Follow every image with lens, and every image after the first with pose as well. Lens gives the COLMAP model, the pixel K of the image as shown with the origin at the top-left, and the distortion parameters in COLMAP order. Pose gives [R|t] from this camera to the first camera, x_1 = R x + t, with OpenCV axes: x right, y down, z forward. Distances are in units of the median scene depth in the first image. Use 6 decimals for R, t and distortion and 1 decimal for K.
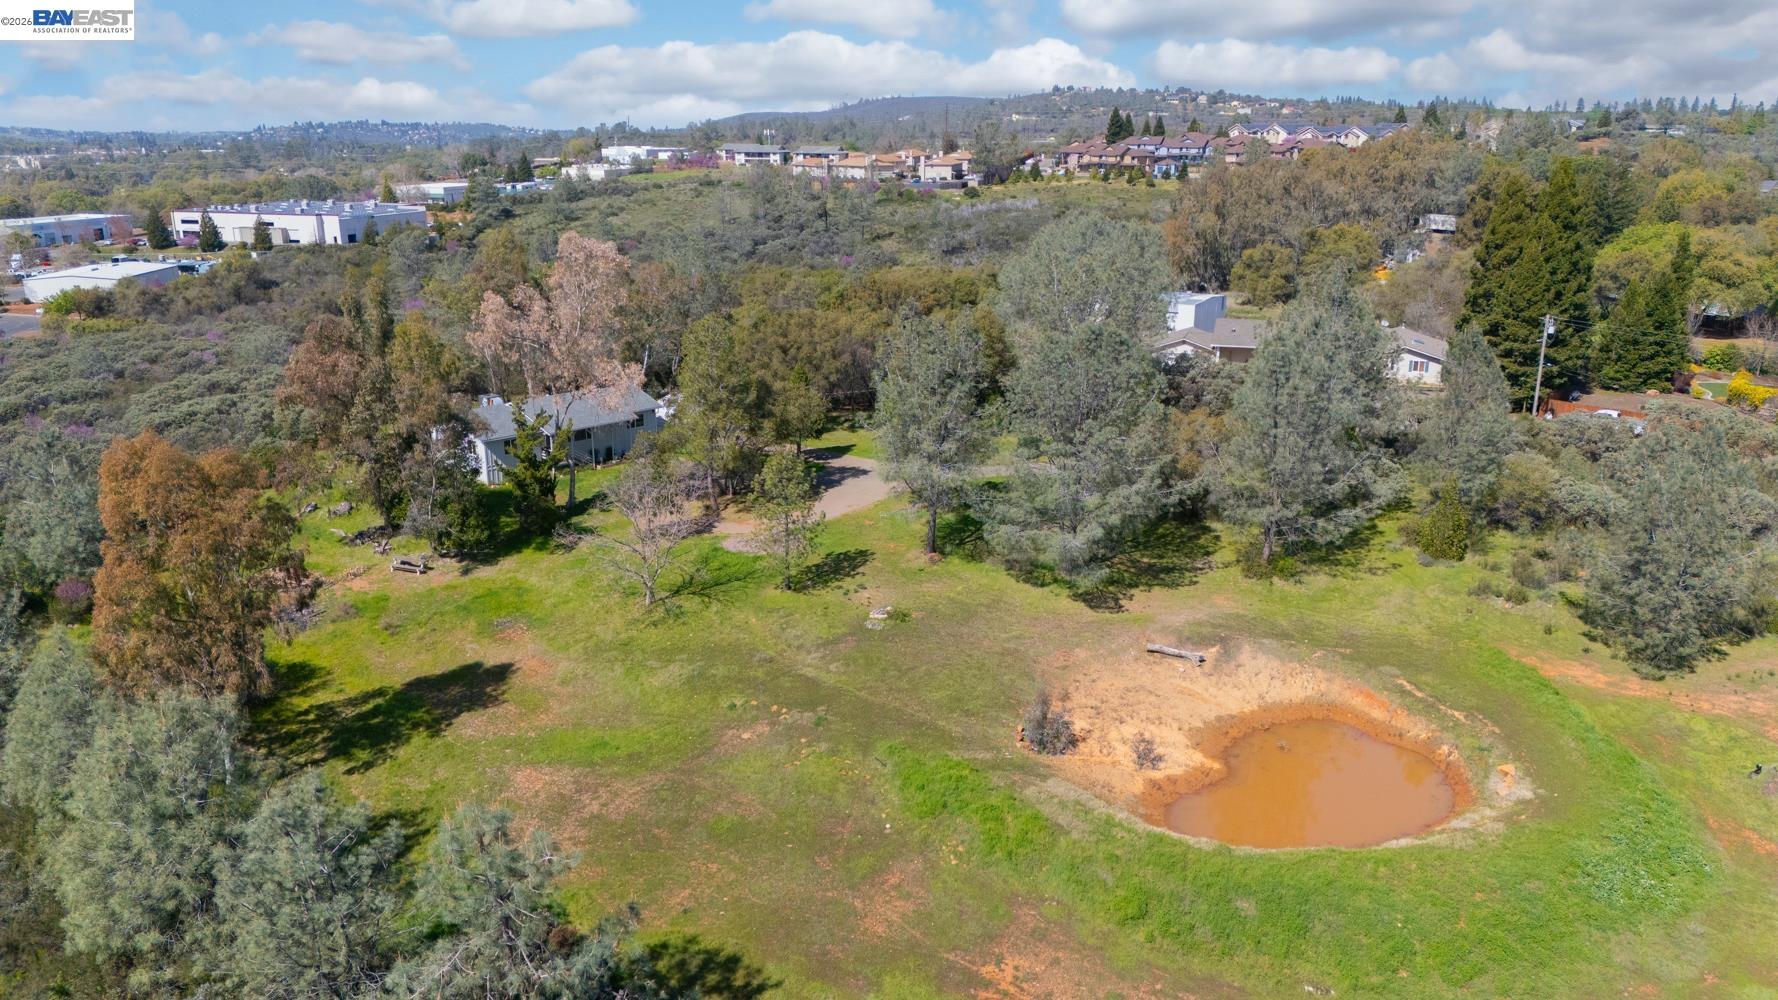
lens RADIAL K [[1257.7, 0, 839.8], [0, 1257.7, 498.5], [0, 0, 1]] dist [0.091573, -0.102148]
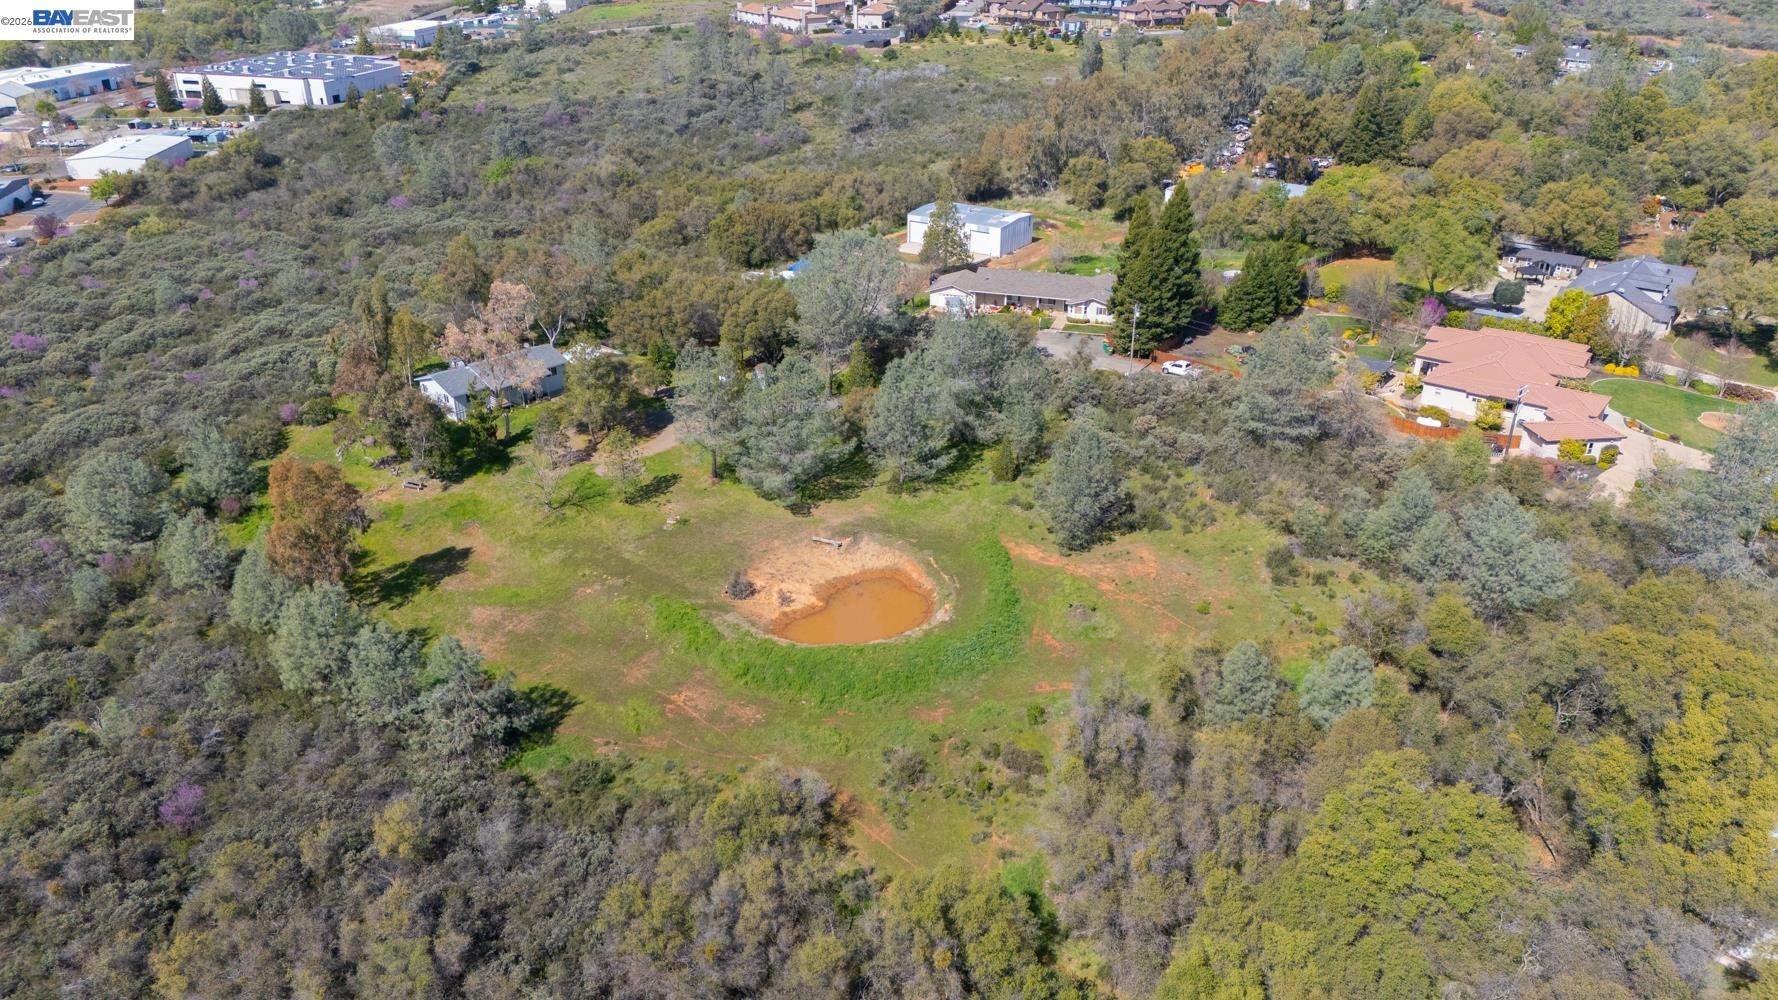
lens RADIAL K [[1257.7, 0, 839.8], [0, 1257.7, 498.5], [0, 0, 1]] dist [0.091573, -0.102148]
pose [[0.999996, 0.000128, 0.002843, 0.259345], [-0.000628, 0.984321, 0.176387, -0.251768], [-0.002775, -0.176388, 0.984317, -0.771131]]
